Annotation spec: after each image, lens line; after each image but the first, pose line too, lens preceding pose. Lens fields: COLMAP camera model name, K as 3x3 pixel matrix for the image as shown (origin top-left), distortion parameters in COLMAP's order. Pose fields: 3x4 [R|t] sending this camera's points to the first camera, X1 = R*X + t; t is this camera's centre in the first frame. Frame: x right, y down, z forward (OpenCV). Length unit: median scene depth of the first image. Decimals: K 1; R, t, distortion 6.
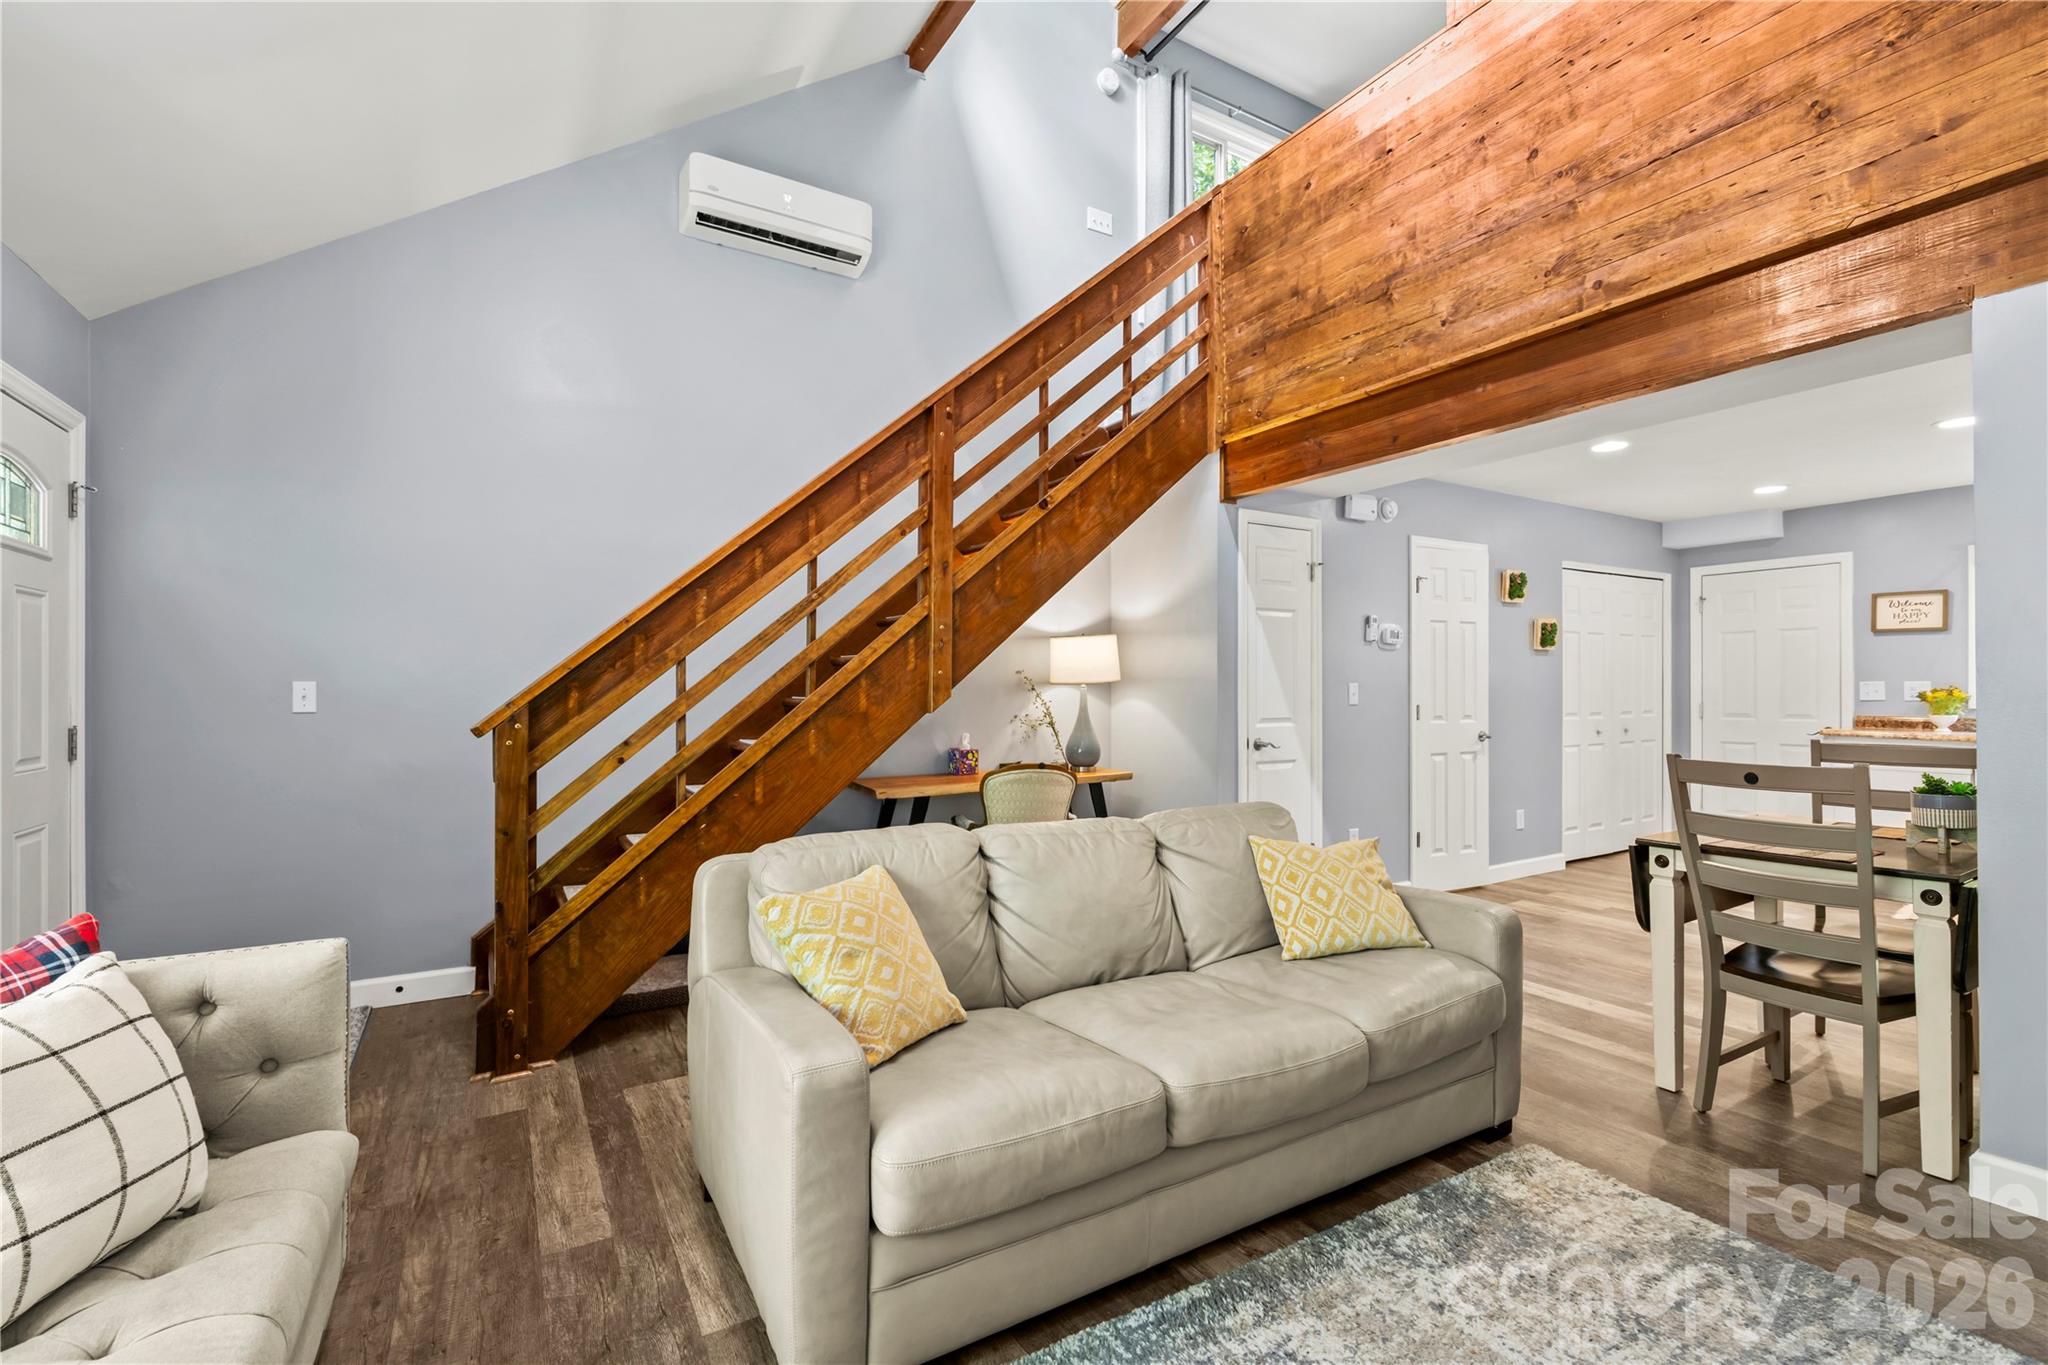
lens RADIAL K [[893.4, 0, 1032.3], [0, 893.4, 717.4], [0, 0, 1]] dist [-0.000383, 0.000139]
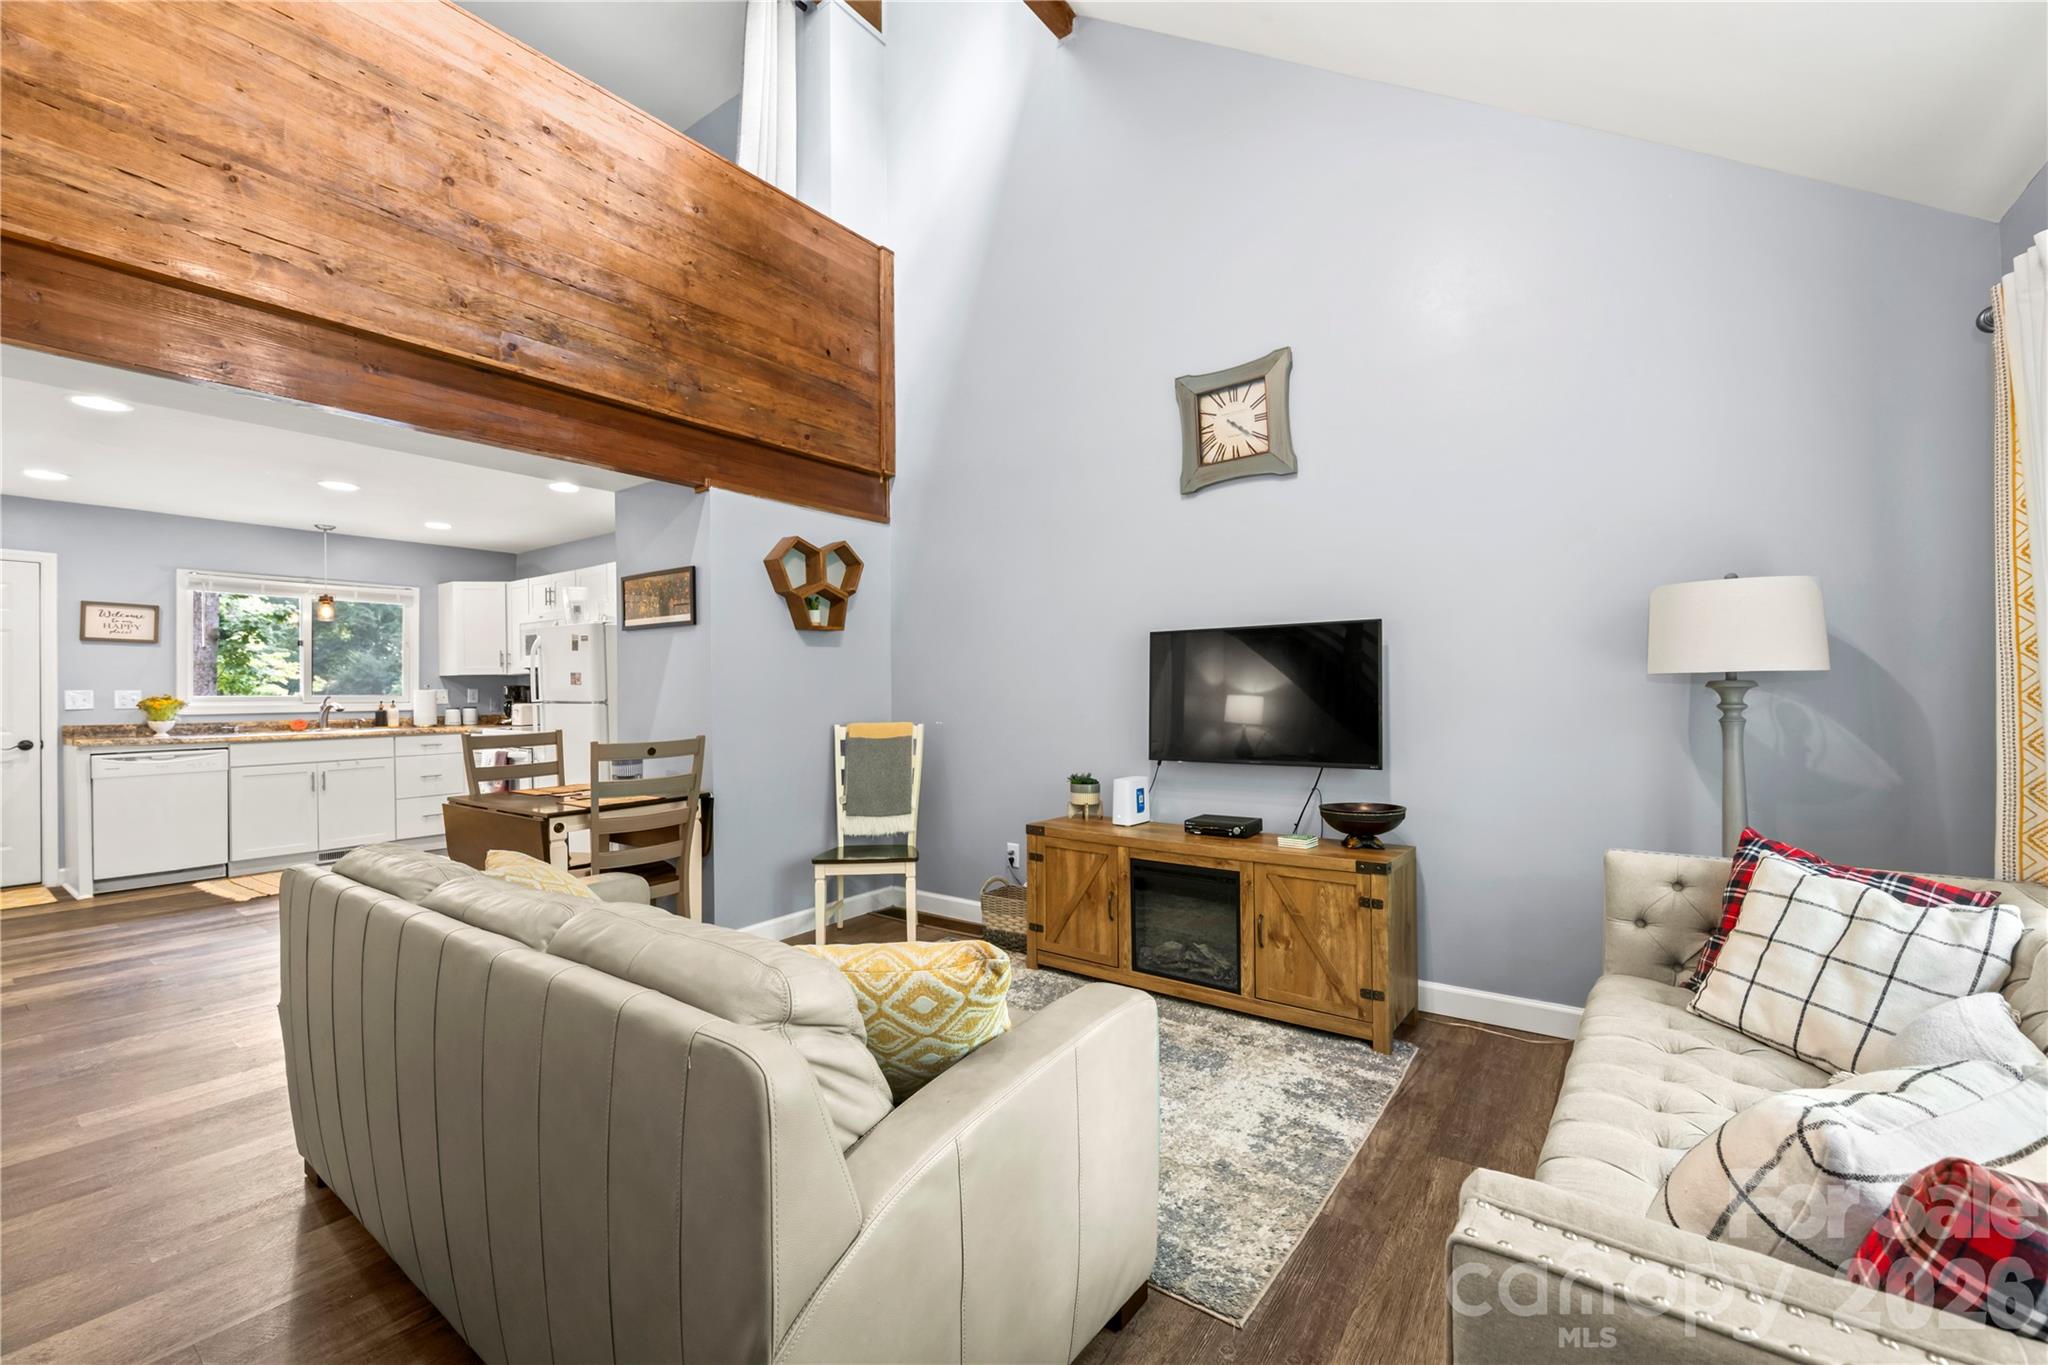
lens RADIAL K [[843.4, 0, 1027.0], [0, 843.4, 686.3], [0, 0, 1]] dist [-0.003102, -0.000297]
pose [[-0.381476, 0.011466, 0.924308, -0.320255], [0.033101, 0.999451, 0.001263, -0.011938], [-0.923786, 0.031077, -0.381646, 0.416672]]
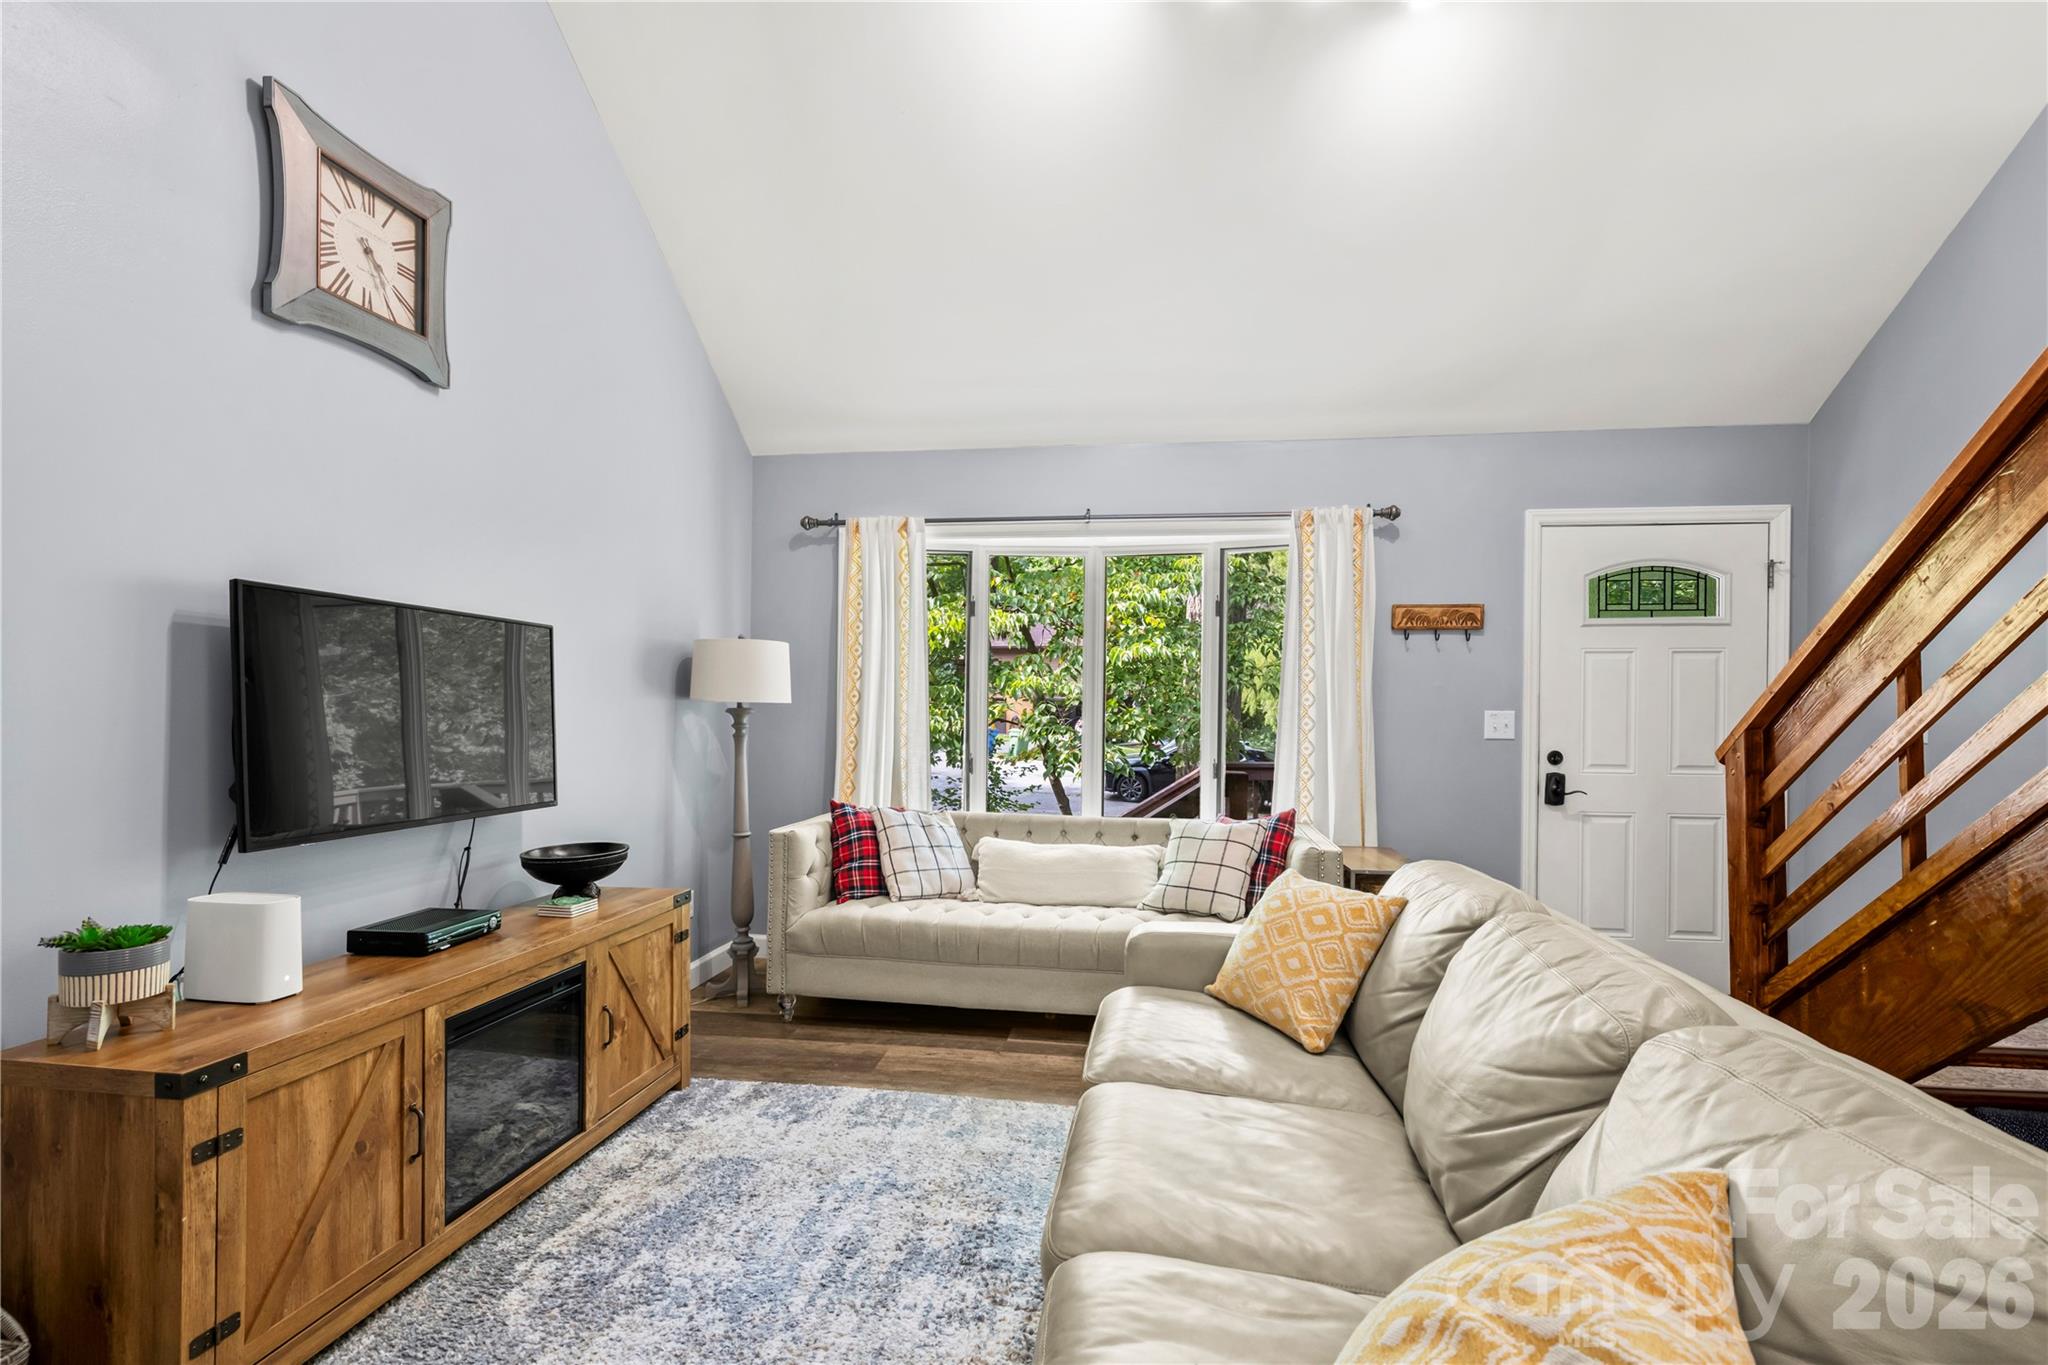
lens RADIAL K [[893.4, 0, 1032.3], [0, 893.4, 717.4], [0, 0, 1]] dist [-0.000383, 0.000139]
pose [[-0.628107, -0.002388, -0.778123, 0.325367], [-0.027806, 0.999426, 0.019378, -0.014412], [0.777630, 0.033808, -0.627813, 0.505586]]
